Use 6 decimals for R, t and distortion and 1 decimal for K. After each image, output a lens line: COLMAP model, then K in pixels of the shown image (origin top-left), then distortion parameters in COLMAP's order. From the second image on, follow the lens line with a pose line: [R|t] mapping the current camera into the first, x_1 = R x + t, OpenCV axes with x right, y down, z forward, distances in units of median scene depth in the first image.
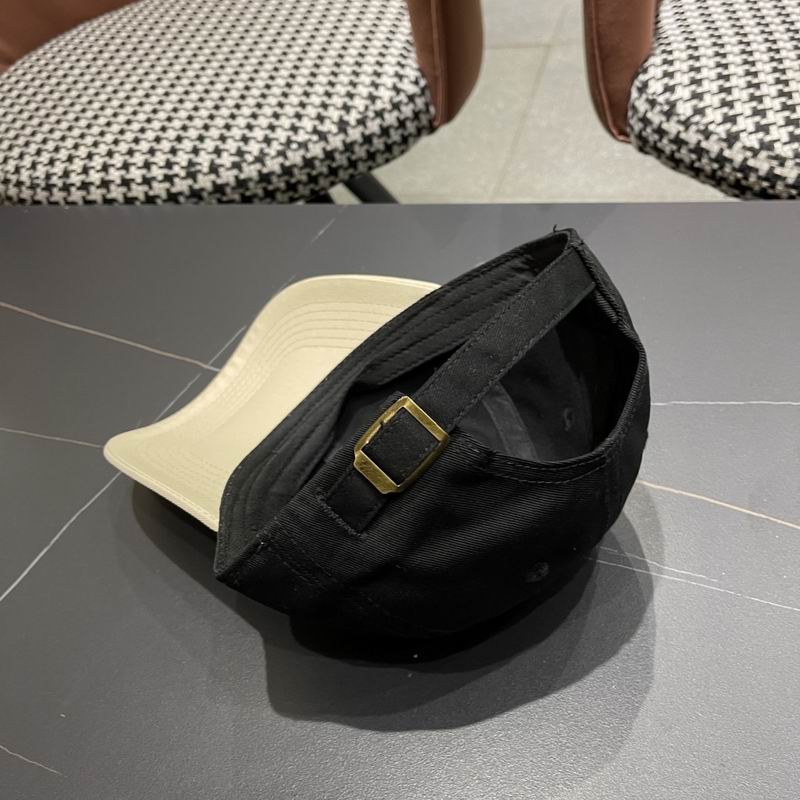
lens RADIAL K [[730.9, 0, 449.6], [0, 730.9, 403.6], [0, 0, 1]] dist [0.014407, -0.006966]
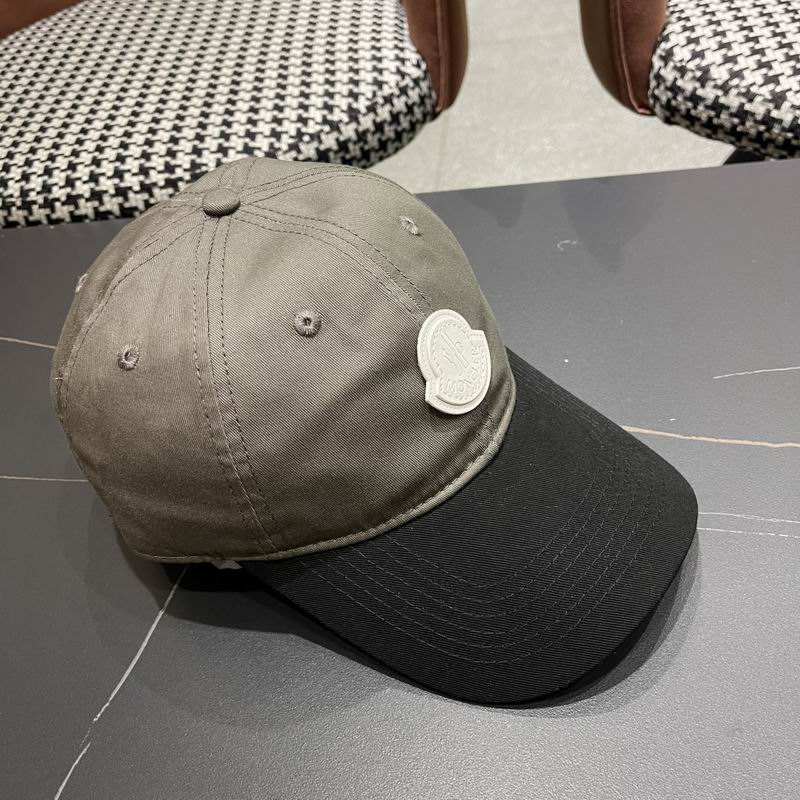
lens RADIAL K [[730.0, 0, 388.6], [0, 730.0, 425.6], [0, 0, 1]] dist [-0.029773, 0.023878]
pose [[0.987164, -0.108235, 0.117440, -0.255509], [0.107846, 0.994120, 0.009684, 0.008469], [-0.117798, 0.003105, 0.993033, 0.084320]]
